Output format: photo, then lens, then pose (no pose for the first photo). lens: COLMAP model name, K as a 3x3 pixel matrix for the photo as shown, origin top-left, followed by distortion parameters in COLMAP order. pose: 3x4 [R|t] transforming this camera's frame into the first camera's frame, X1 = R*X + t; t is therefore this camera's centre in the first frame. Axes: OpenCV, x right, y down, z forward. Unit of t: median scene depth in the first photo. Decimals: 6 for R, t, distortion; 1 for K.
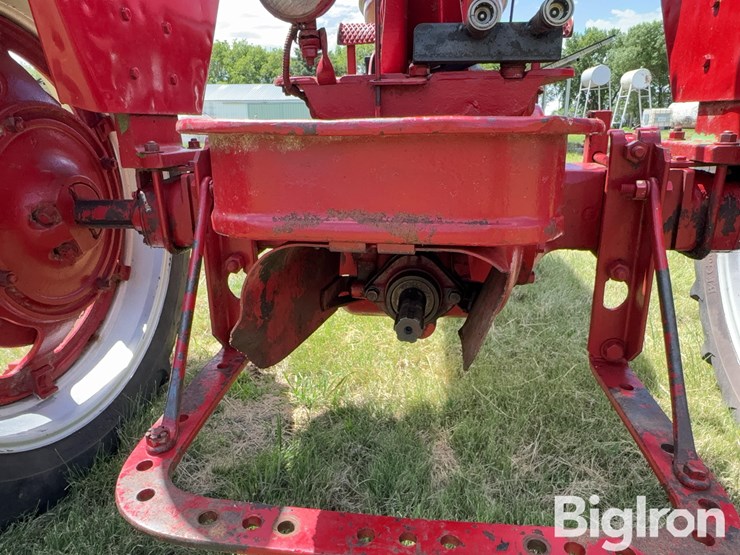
lens RADIAL K [[530.8, 0, 370.4], [0, 530.8, 279.8], [0, 0, 1]] dist [-0.005154, 0.008154]
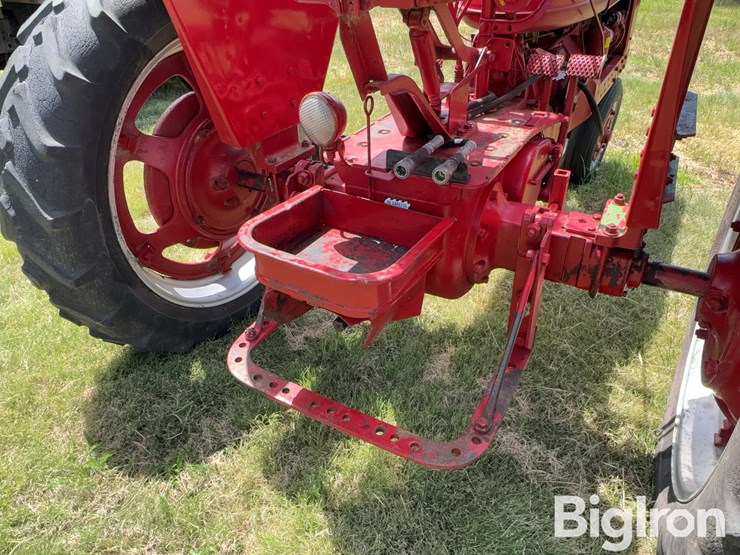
lens RADIAL K [[530.8, 0, 372.2], [0, 530.8, 279.8], [0, 0, 1]] dist [-0.005154, 0.008154]
pose [[0.922505, 0.212625, -0.322141, 0.445620], [-0.106956, 0.942729, 0.315947, -0.406245], [0.370870, -0.257008, 0.892414, -0.424269]]
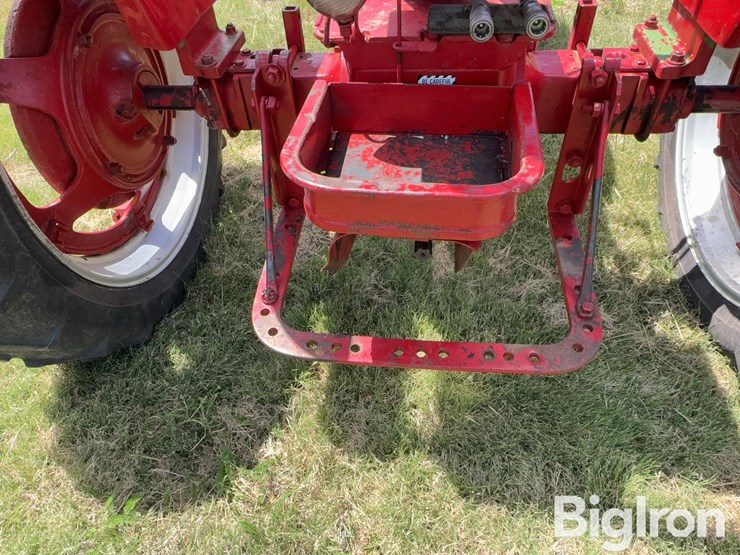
lens RADIAL K [[530.8, 0, 371.1], [0, 530.8, 277.9], [0, 0, 1]] dist [-0.005154, 0.008154]
pose [[0.999325, -0.035794, -0.008302, -0.043357], [0.035155, 0.865690, 0.499344, -0.364787], [-0.010686, -0.499299, 0.866364, -0.263188]]
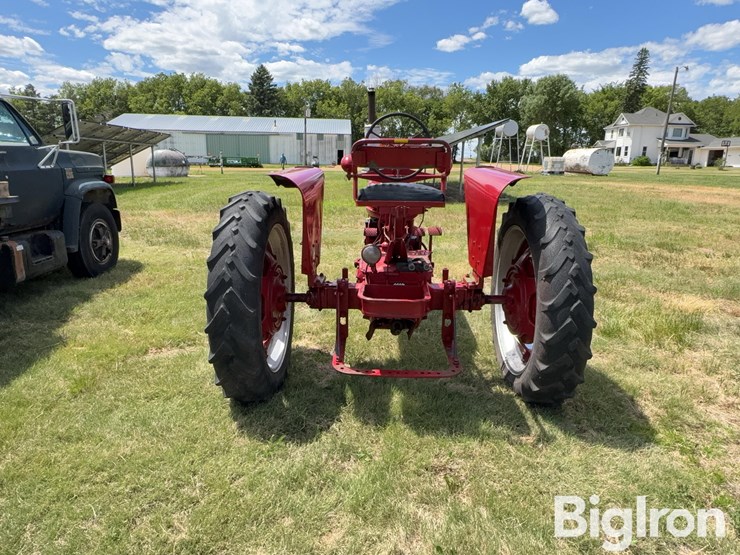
lens RADIAL K [[488.0, 0, 367.4], [0, 488.0, 280.9], [0, 0, 1]] dist [-0.005463, 0.010212]
pose [[0.994517, -0.003691, 0.104512, -0.380160], [0.006118, 0.999719, -0.022916, -0.157113], [-0.104398, 0.023429, 0.994260, -1.967916]]
